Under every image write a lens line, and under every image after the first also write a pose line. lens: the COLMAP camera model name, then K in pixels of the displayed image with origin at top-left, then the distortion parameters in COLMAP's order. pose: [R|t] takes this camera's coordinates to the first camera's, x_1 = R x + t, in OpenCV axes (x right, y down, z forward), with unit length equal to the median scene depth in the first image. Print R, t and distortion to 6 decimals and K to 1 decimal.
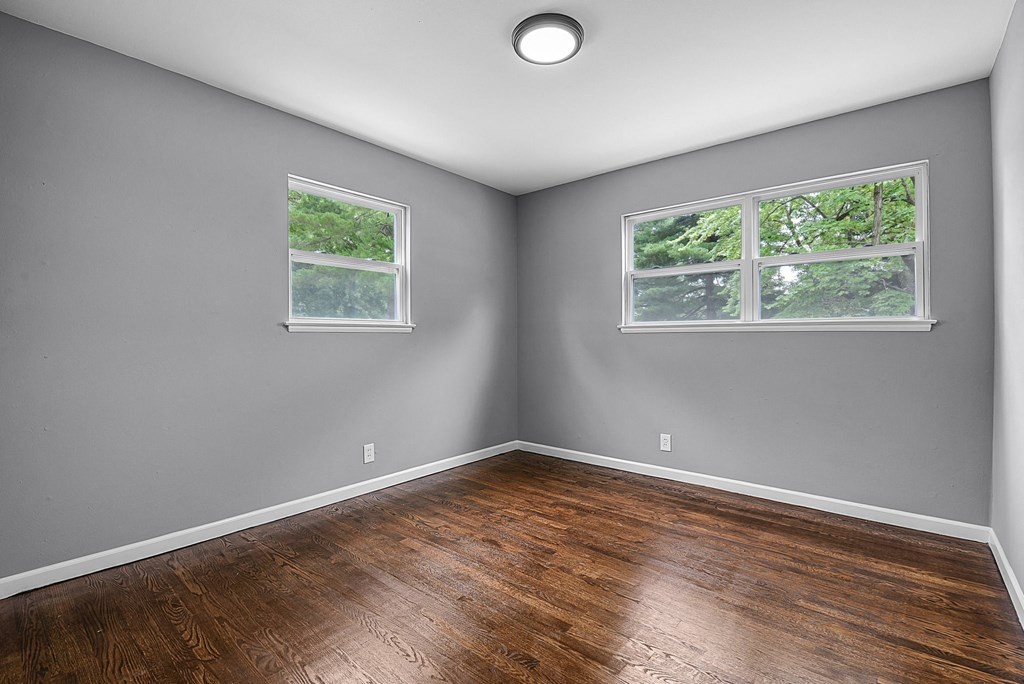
lens RADIAL K [[463.5, 0, 512.0], [0, 463.5, 342.0], [0, 0, 1]] dist [0.004438, -0.011661]
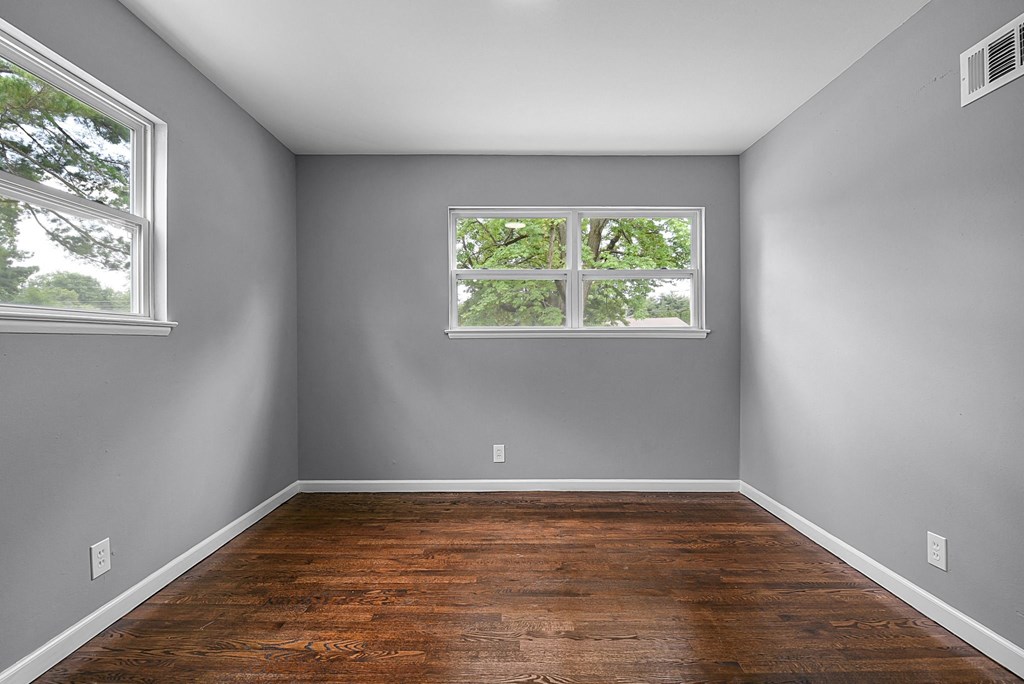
lens RADIAL K [[463.5, 0, 512.0], [0, 463.5, 342.0], [0, 0, 1]] dist [0.004438, -0.011661]
pose [[0.759599, 0.001052, 0.650391, -0.308693], [0.007031, 0.999927, -0.009829, -0.003053], [-0.650354, 0.012039, 0.759536, 0.292975]]
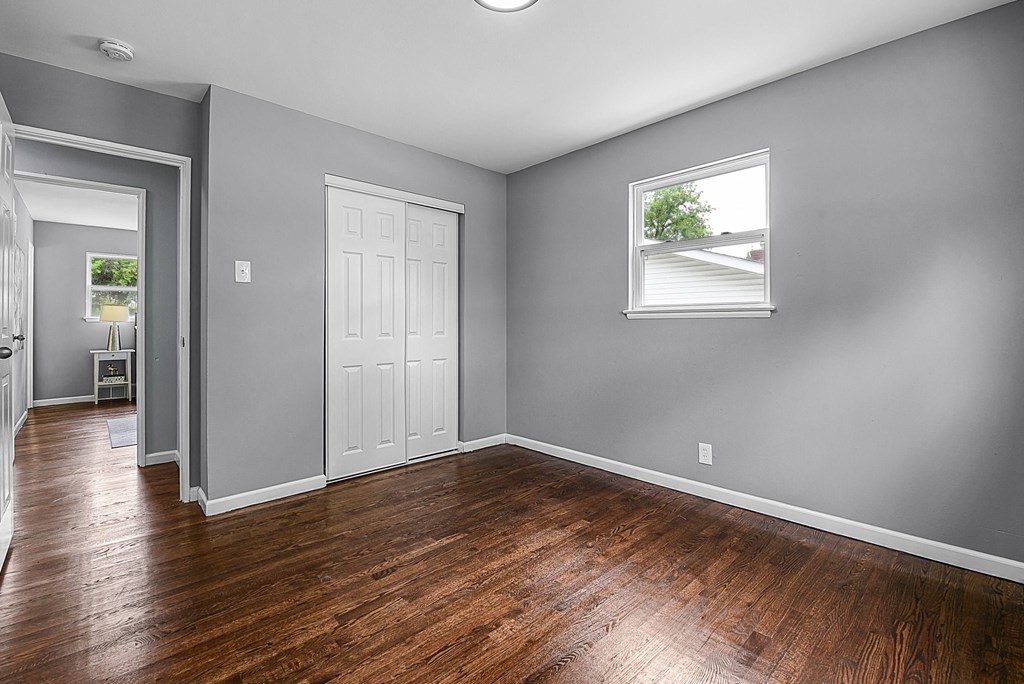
lens RADIAL K [[449.2, 0, 504.2], [0, 449.2, 323.3], [0, 0, 1]] dist [0.001295, -0.010600]
pose [[-0.125922, -0.002416, -0.992037, 0.627738], [-0.009074, 0.999958, -0.001284, -0.006306], [0.991999, 0.008840, -0.125939, 0.761910]]
